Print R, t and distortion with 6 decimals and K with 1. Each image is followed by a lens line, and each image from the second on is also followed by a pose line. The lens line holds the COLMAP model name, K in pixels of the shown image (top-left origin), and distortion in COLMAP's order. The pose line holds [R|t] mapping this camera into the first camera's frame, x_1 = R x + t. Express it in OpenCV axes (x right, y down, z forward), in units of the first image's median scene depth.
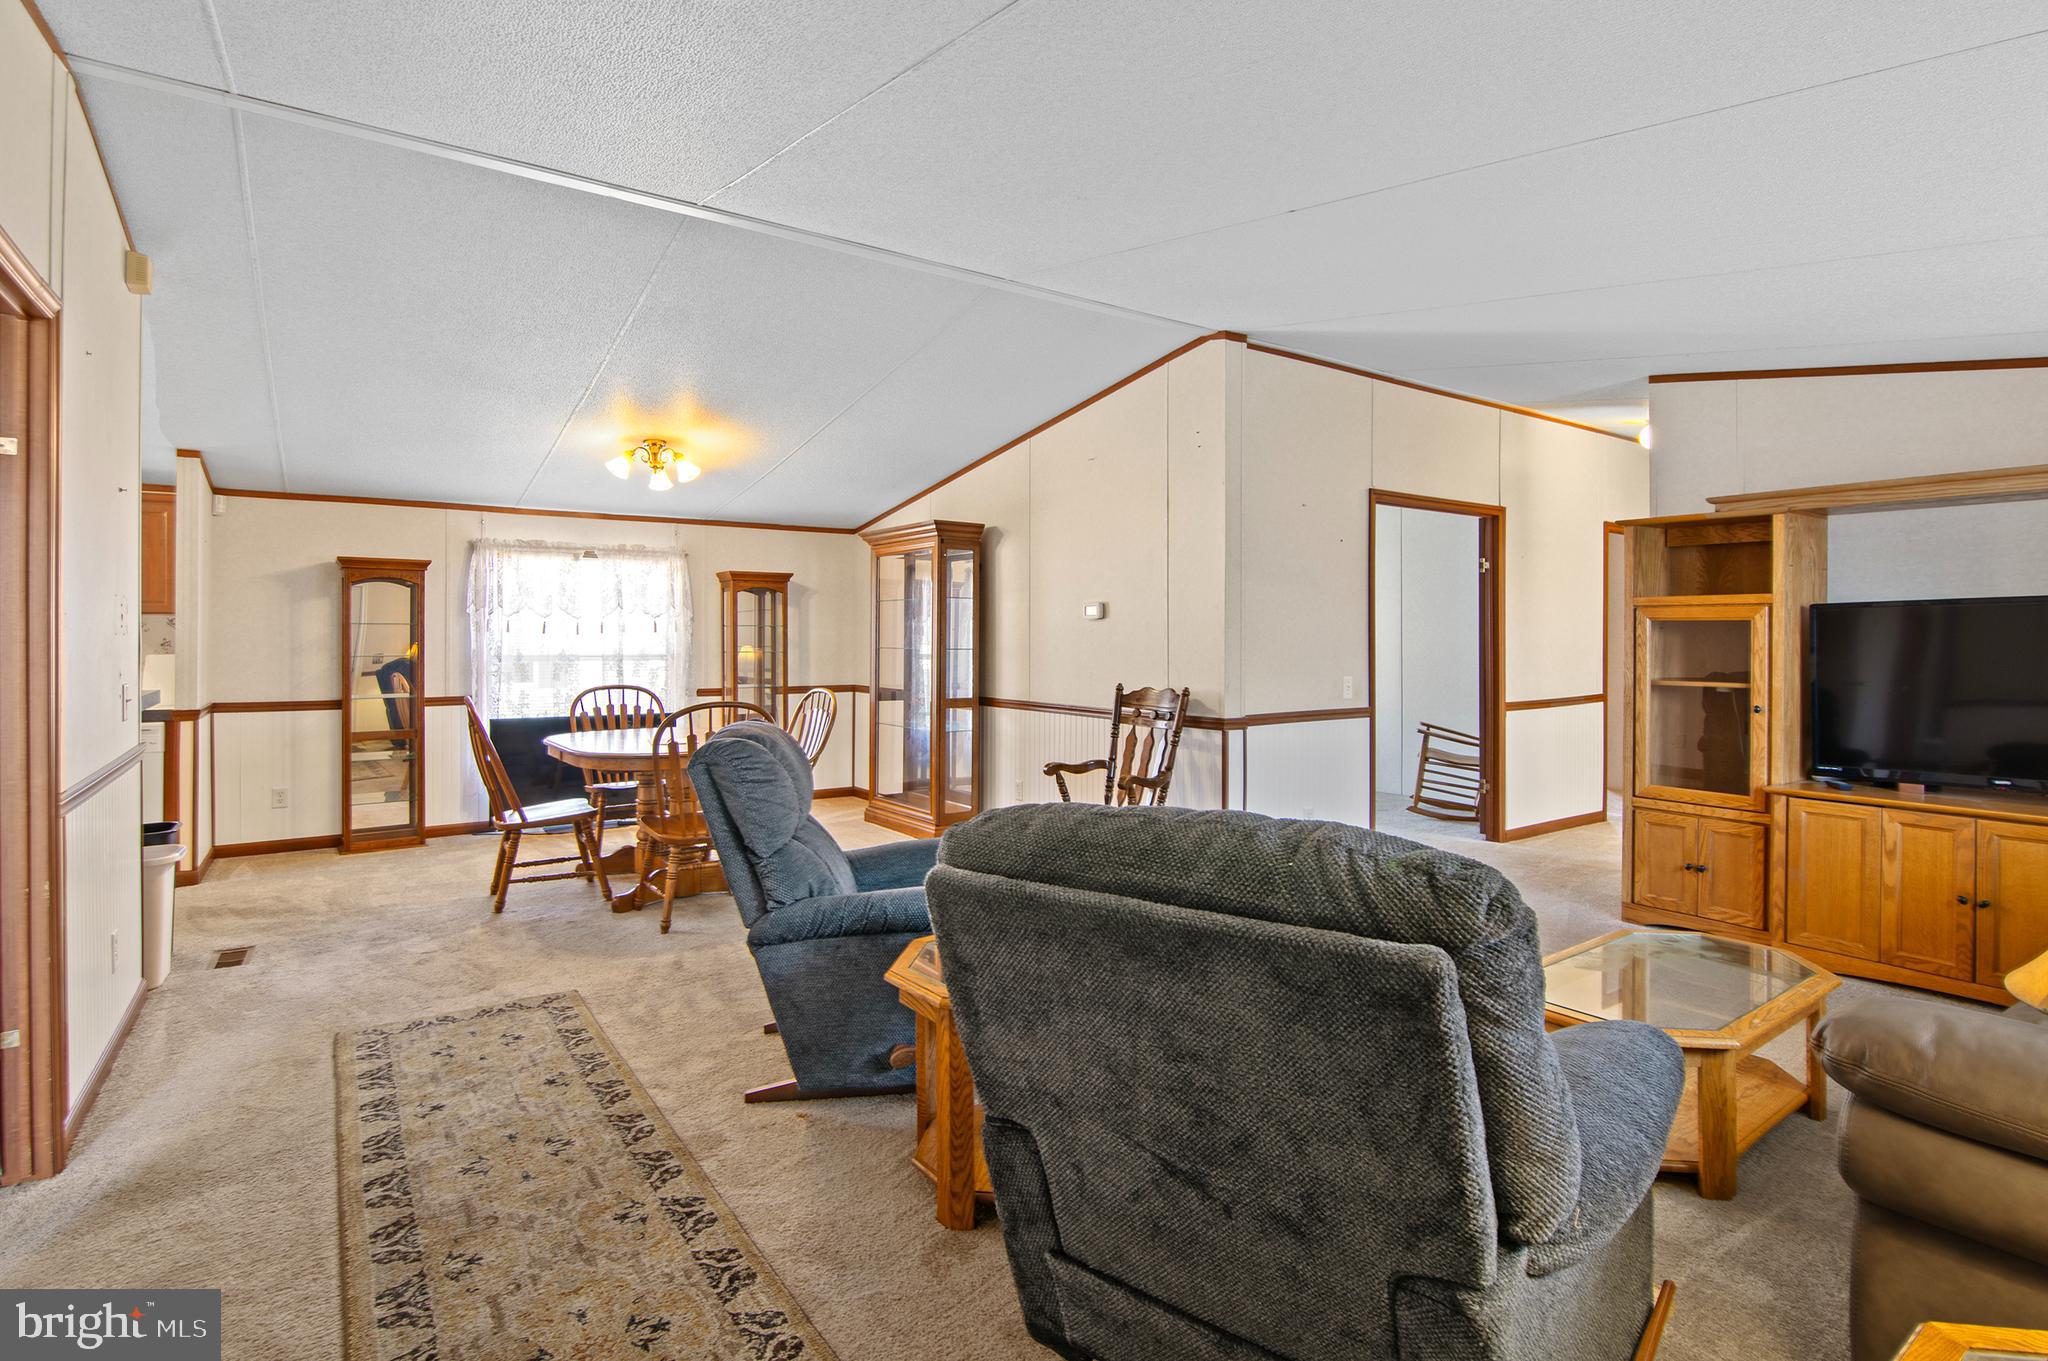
lens RADIAL K [[1011.0, 0, 1015.3], [0, 1011.0, 642.6], [0, 0, 1]] dist [-0.002298, -0.004716]
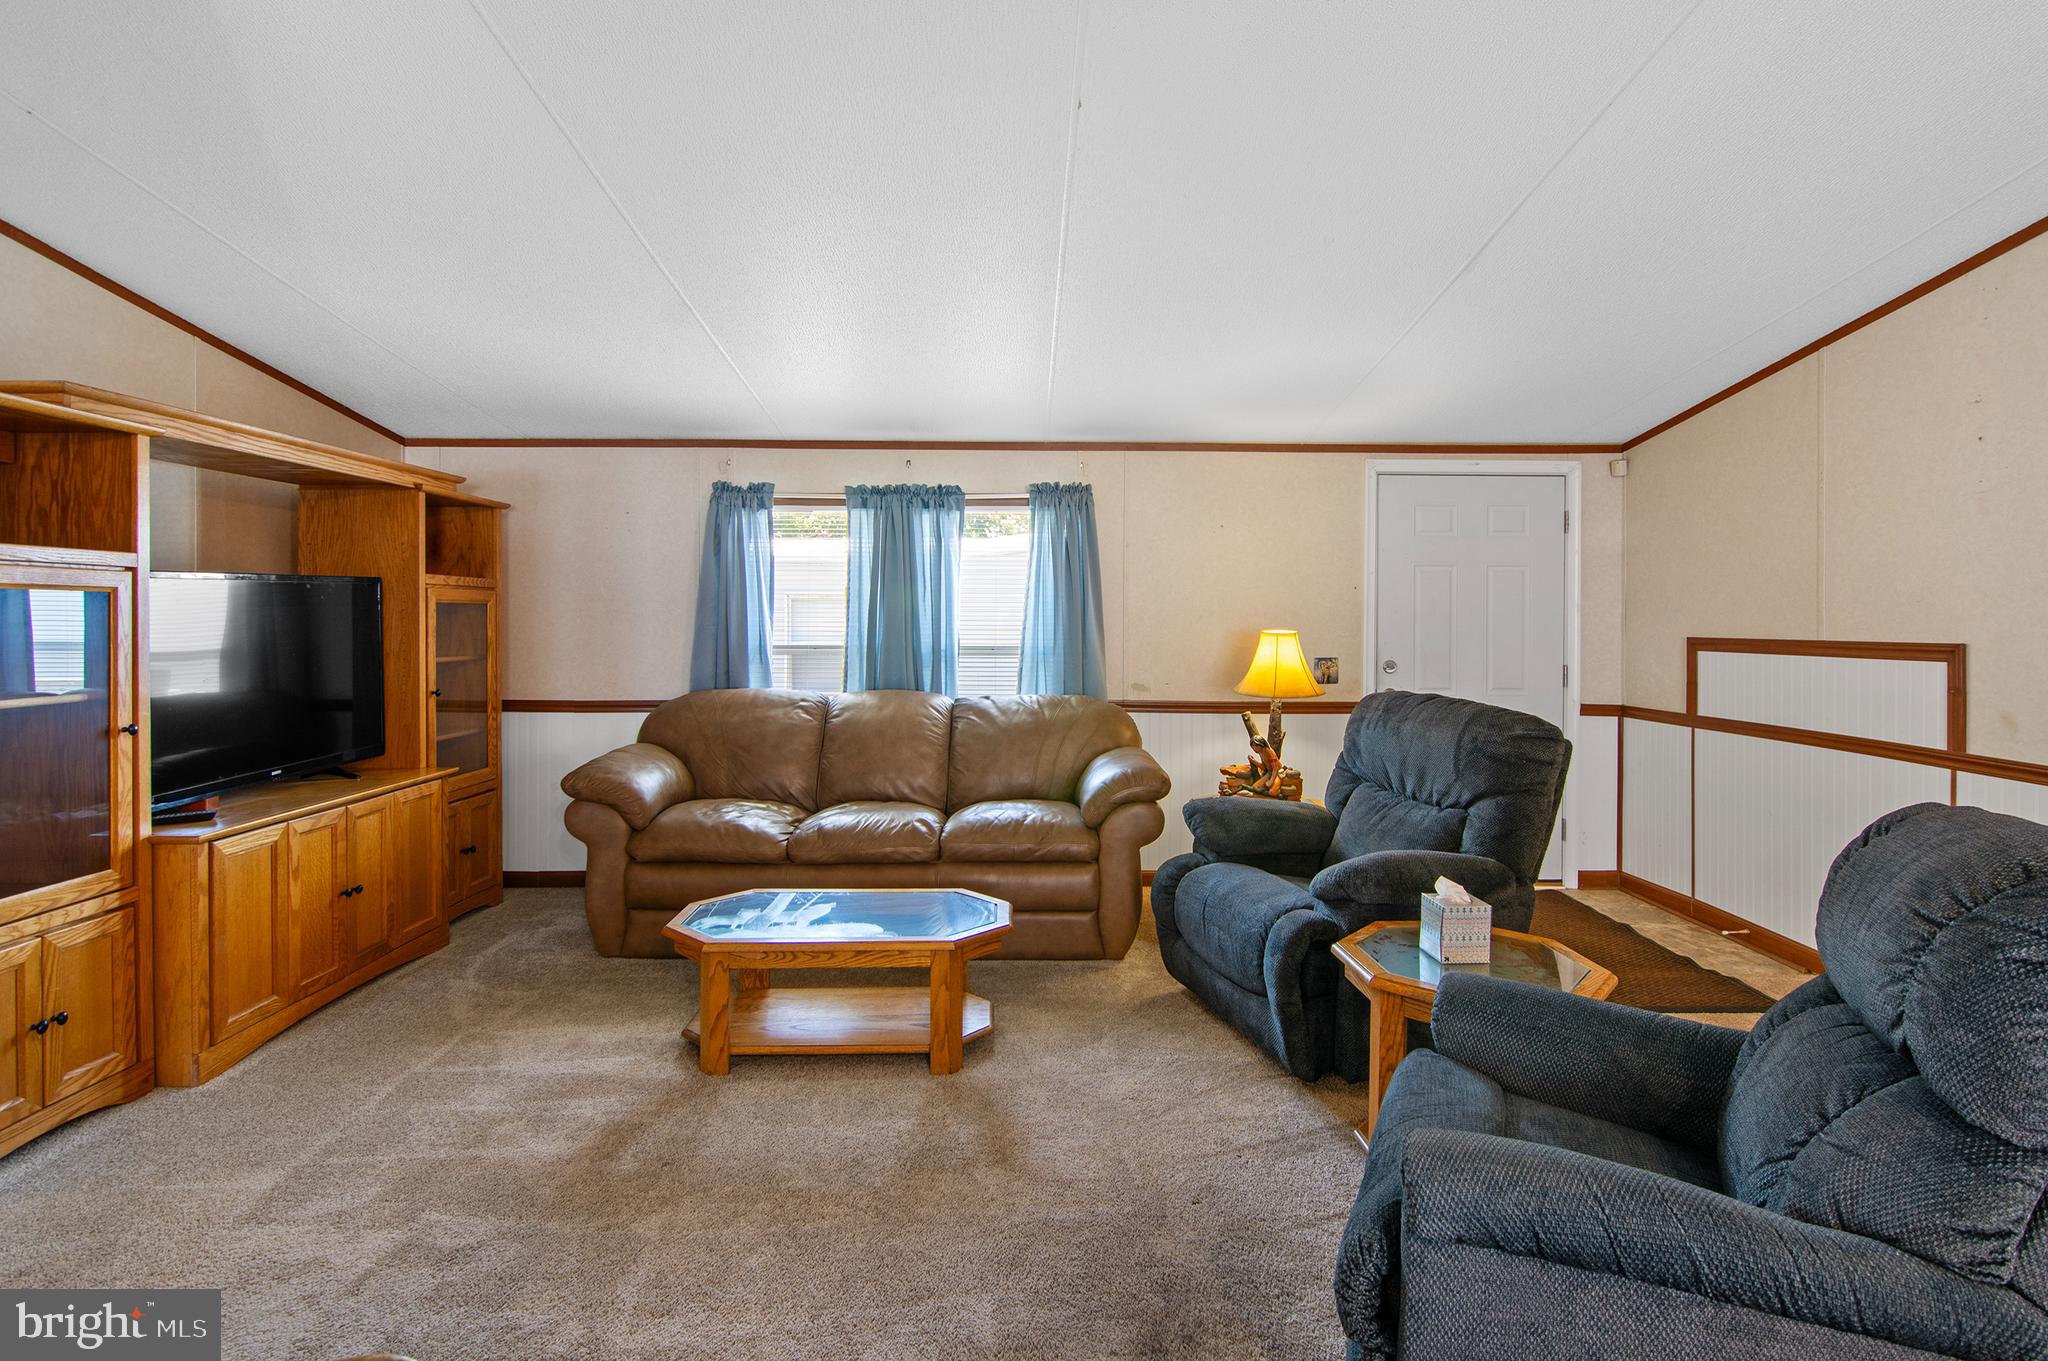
lens RADIAL K [[1011.0, 0, 1039.5], [0, 1011.0, 627.6], [0, 0, 1]] dist [-0.002298, -0.004716]
pose [[-0.836815, -0.014687, 0.547289, -0.084569], [-0.005363, 0.999812, 0.018631, -0.011659], [-0.547460, 0.012656, -0.836736, 0.959120]]
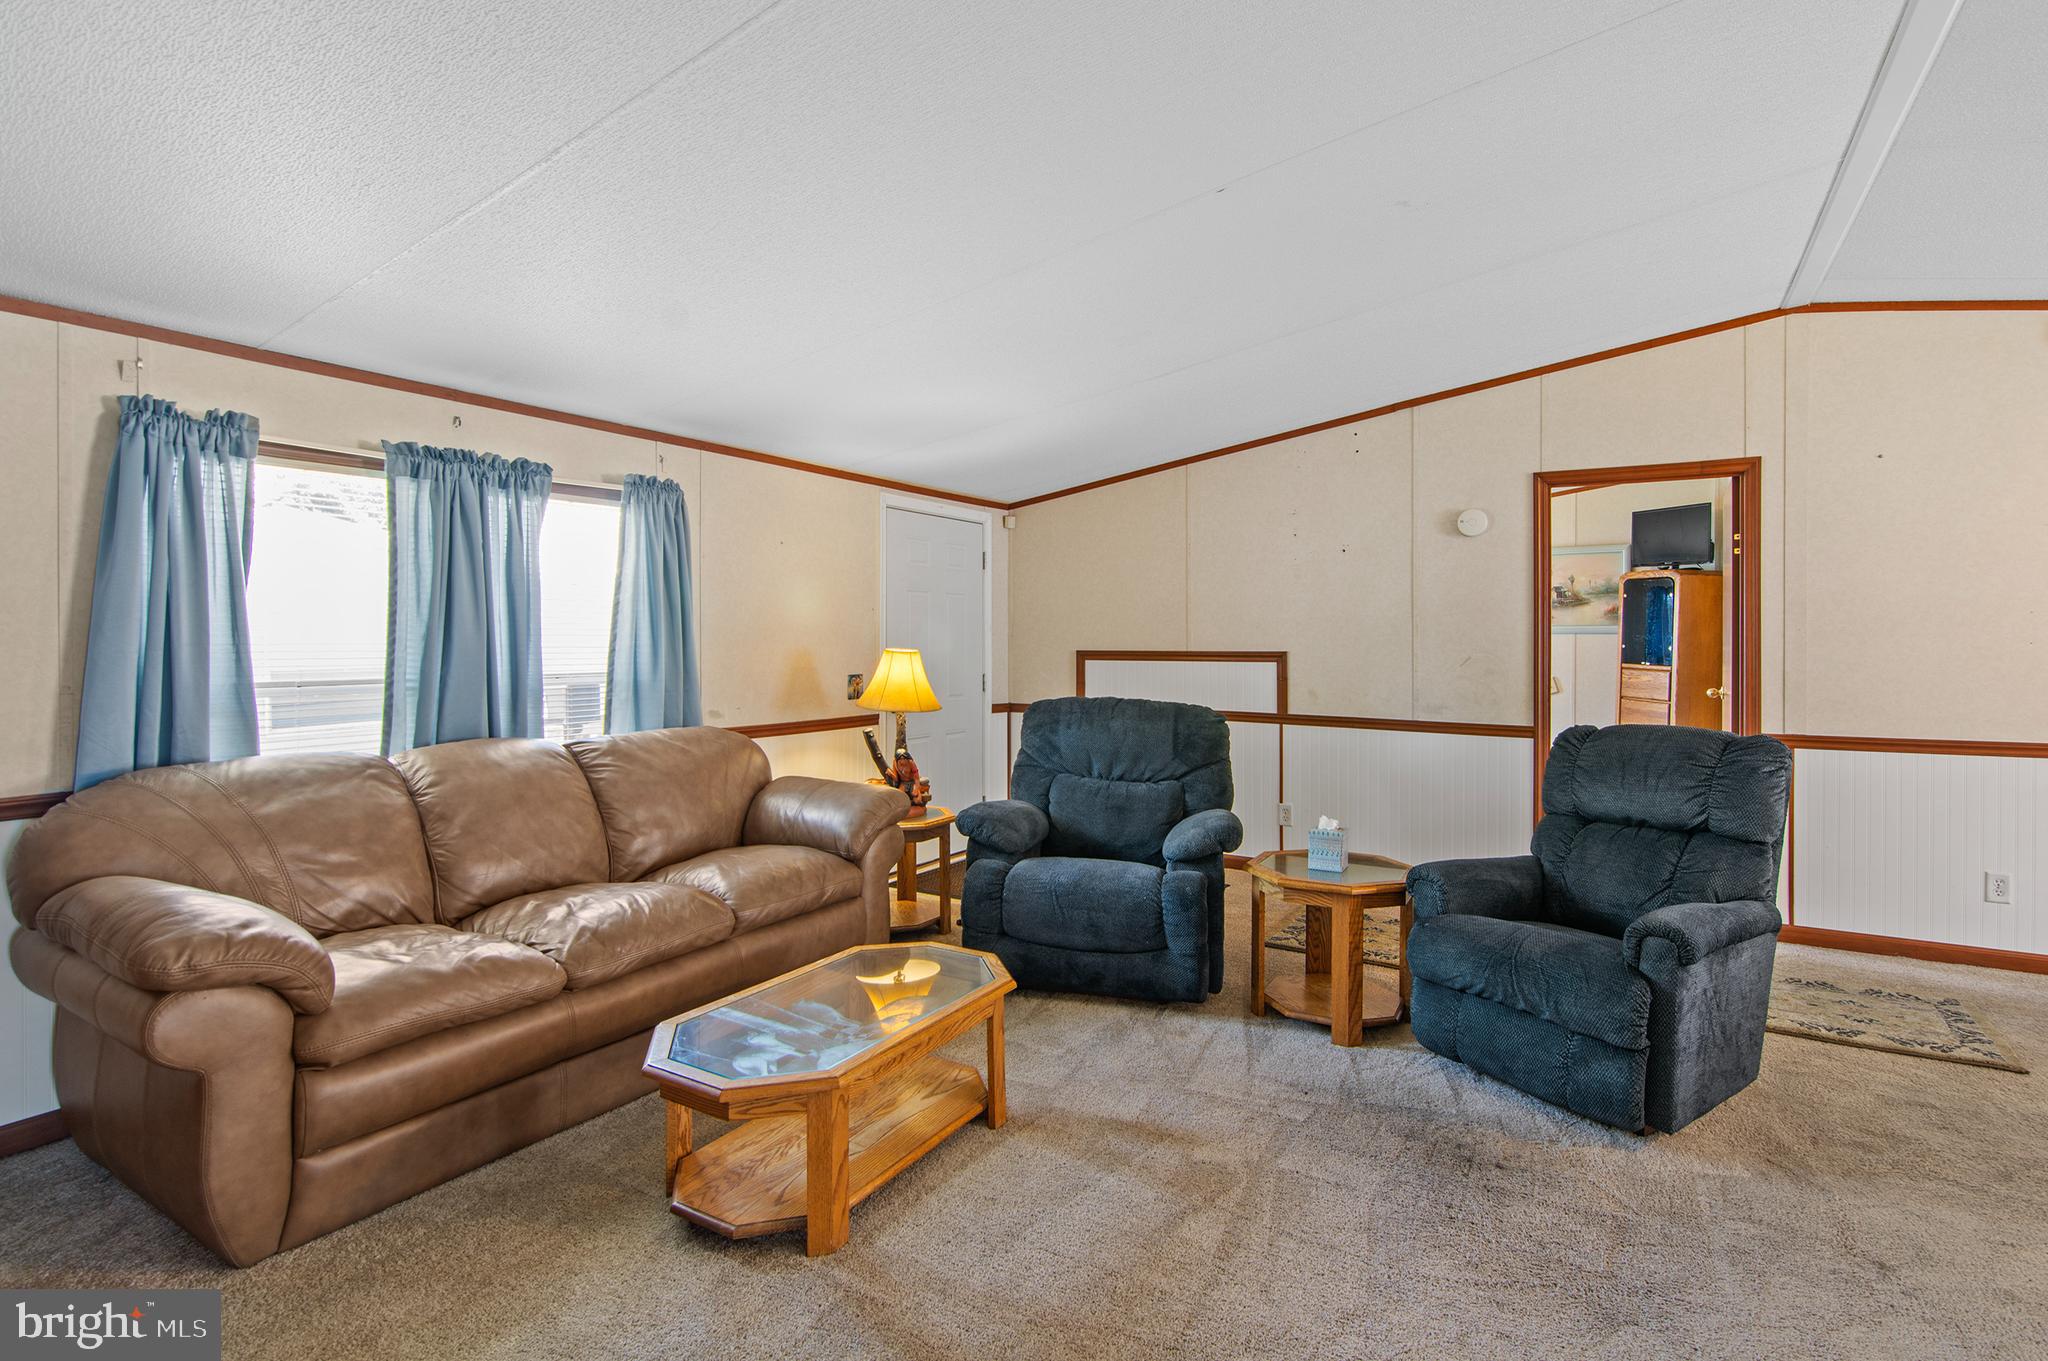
lens RADIAL K [[1011.0, 0, 1039.7], [0, 1011.0, 644.5], [0, 0, 1]] dist [-0.002298, -0.004716]
pose [[-0.911520, -0.004560, -0.411230, 0.458657], [-0.009133, 0.999916, 0.009156, -0.007731], [0.411154, 0.012102, -0.911485, 1.006576]]
